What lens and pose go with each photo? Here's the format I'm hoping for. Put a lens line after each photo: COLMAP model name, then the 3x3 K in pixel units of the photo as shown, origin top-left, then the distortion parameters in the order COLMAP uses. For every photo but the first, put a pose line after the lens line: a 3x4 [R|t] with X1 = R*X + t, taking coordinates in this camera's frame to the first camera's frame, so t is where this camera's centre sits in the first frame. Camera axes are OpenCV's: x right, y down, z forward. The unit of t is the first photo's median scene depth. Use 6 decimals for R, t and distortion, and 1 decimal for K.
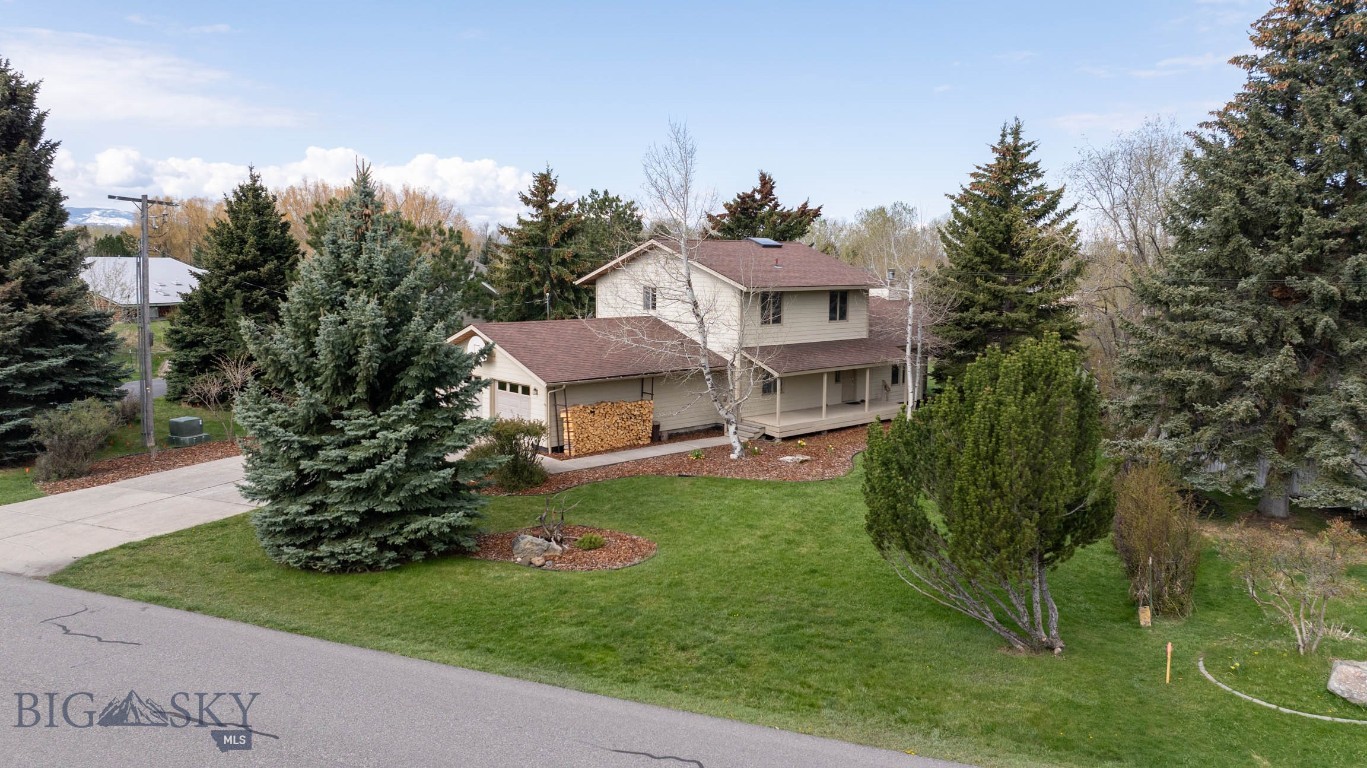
lens RADIAL K [[973.7, 0, 683.5], [0, 973.7, 384.0], [0, 0, 1]] dist [-0.005830, -0.000773]
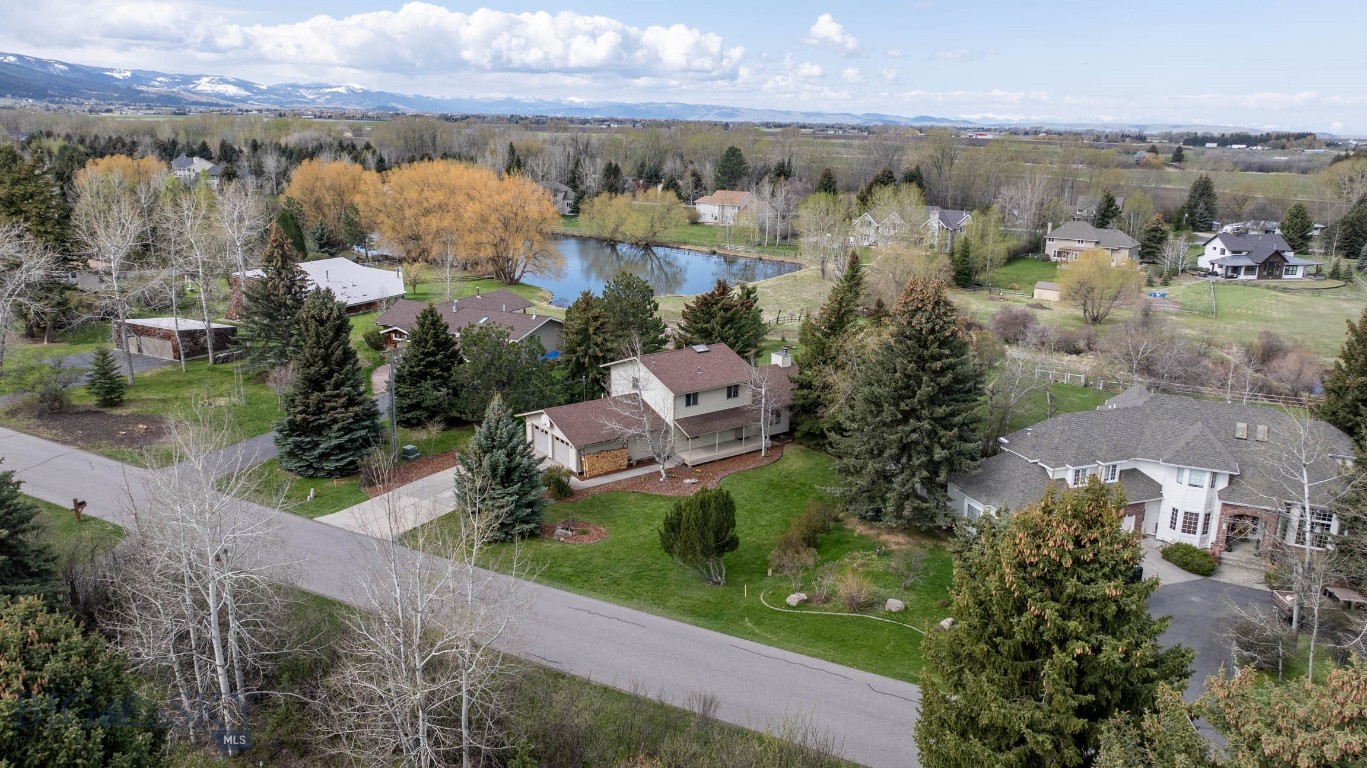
lens RADIAL K [[941.1, 0, 683.5], [0, 941.1, 384.0], [0, 0, 1]] dist [0.001597, 0.000106]
pose [[0.995774, 0.025130, -0.088328, 0.274861], [-0.014138, 0.992314, 0.122936, -0.387687], [0.090738, -0.121167, 0.988476, -1.019239]]
